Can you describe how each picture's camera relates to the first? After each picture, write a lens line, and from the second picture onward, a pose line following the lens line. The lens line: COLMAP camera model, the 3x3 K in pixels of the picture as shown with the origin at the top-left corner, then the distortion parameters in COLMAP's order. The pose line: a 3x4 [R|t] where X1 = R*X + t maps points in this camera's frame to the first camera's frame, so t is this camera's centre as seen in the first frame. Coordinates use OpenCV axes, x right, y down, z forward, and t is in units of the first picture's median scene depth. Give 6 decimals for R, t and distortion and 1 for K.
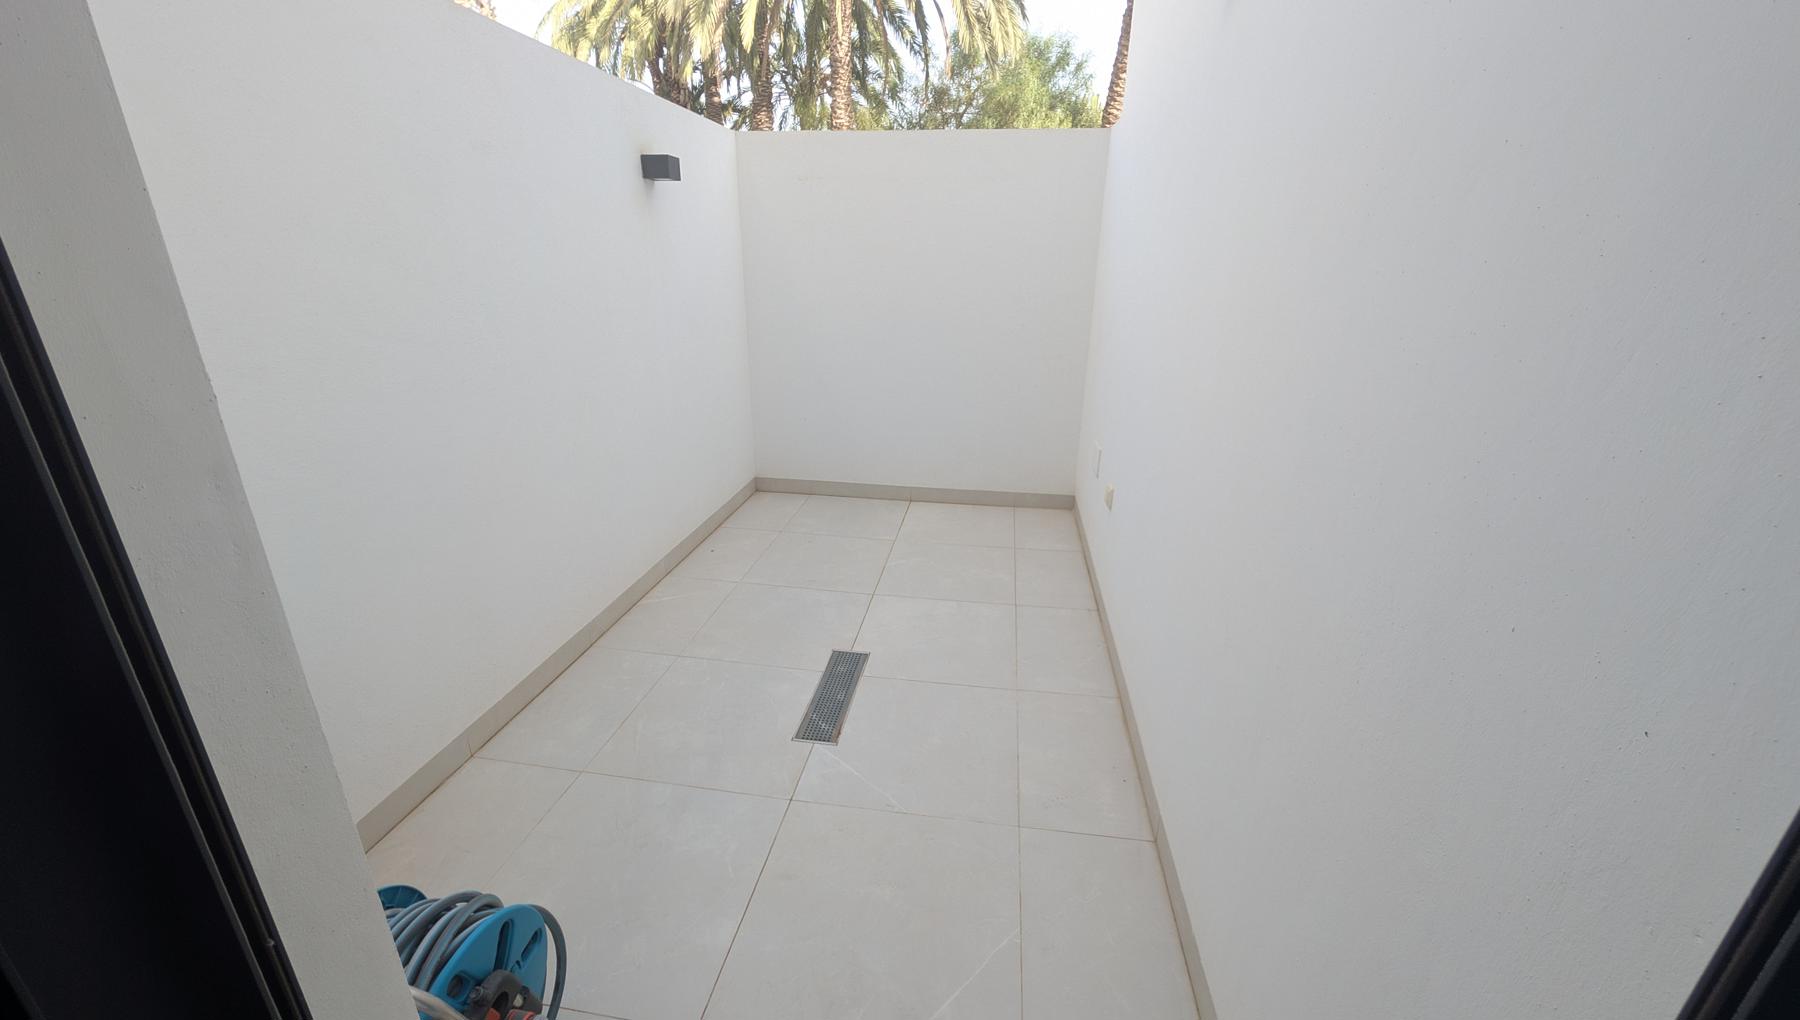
lens RADIAL K [[703.3, 0, 887.7], [0, 703.3, 509.3], [0, 0, 1]] dist [-0.002939, 0.000179]
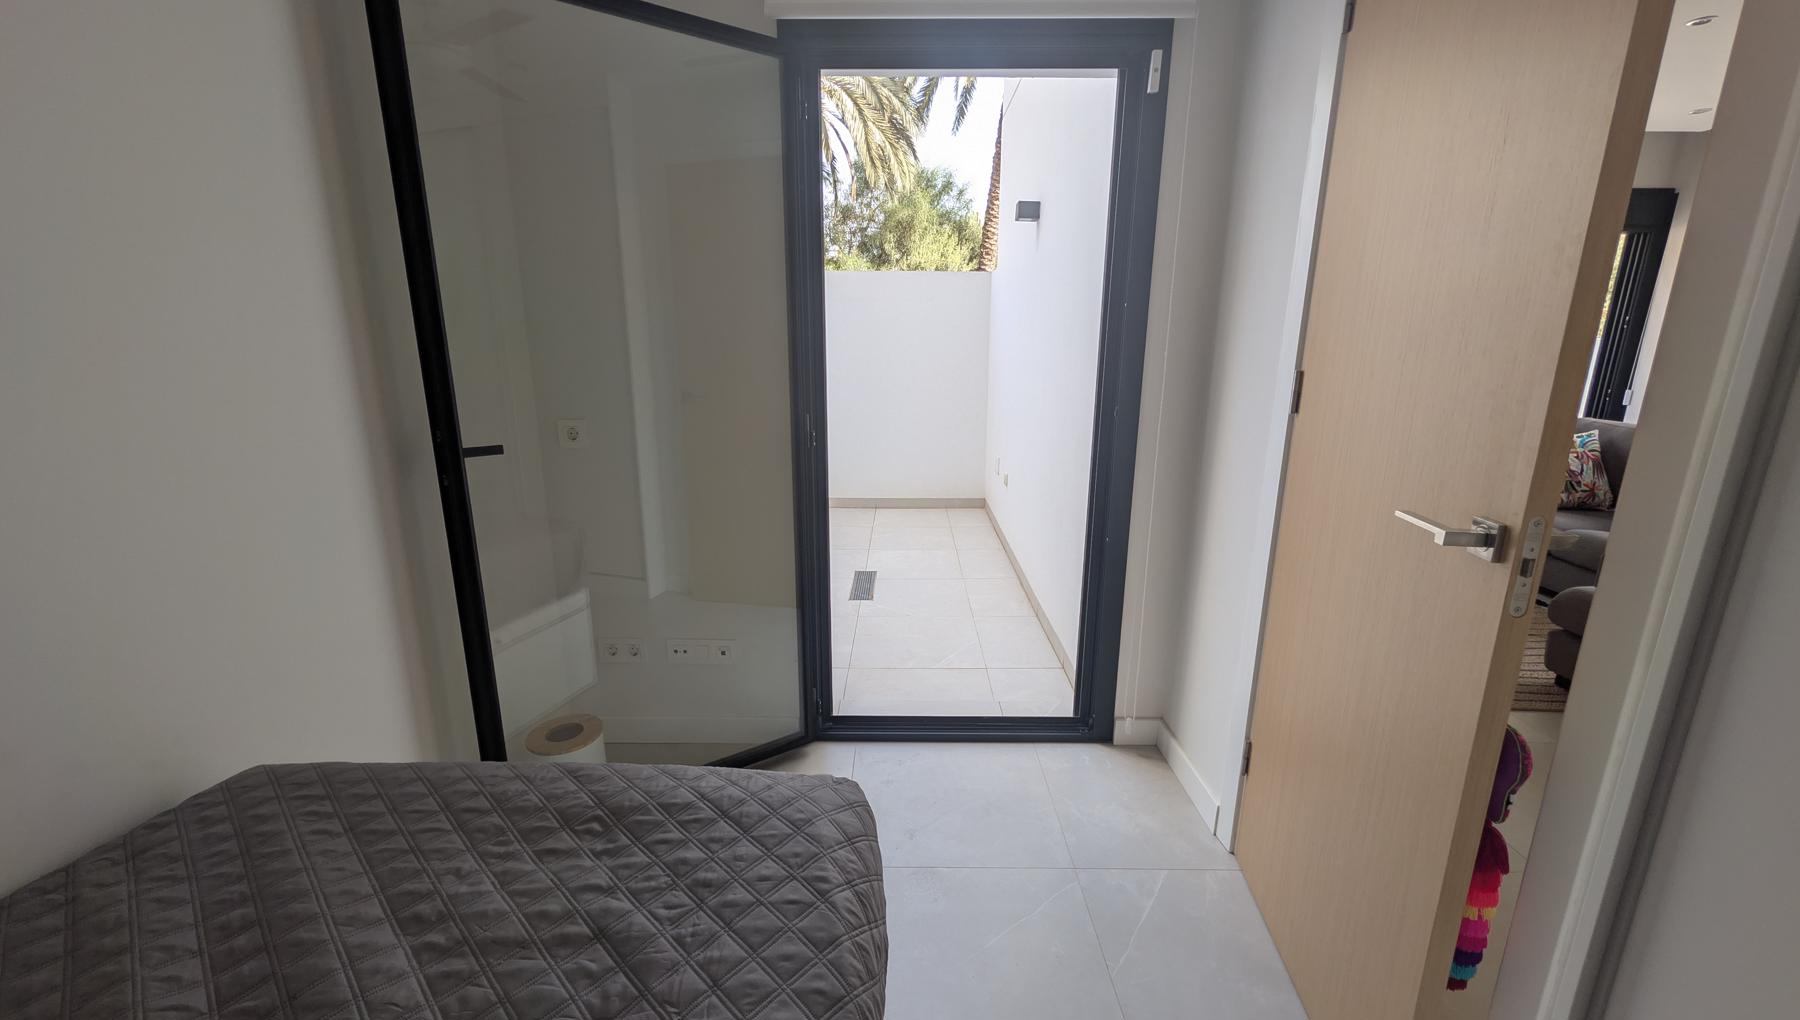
lens RADIAL K [[703.3, 0, 904.9], [0, 703.3, 513.9], [0, 0, 1]] dist [-0.002939, 0.000179]
pose [[0.986853, -0.041818, 0.156114, -0.036195], [0.058762, 0.992677, -0.105546, 0.041415], [-0.150557, 0.113332, 0.982084, -0.116335]]
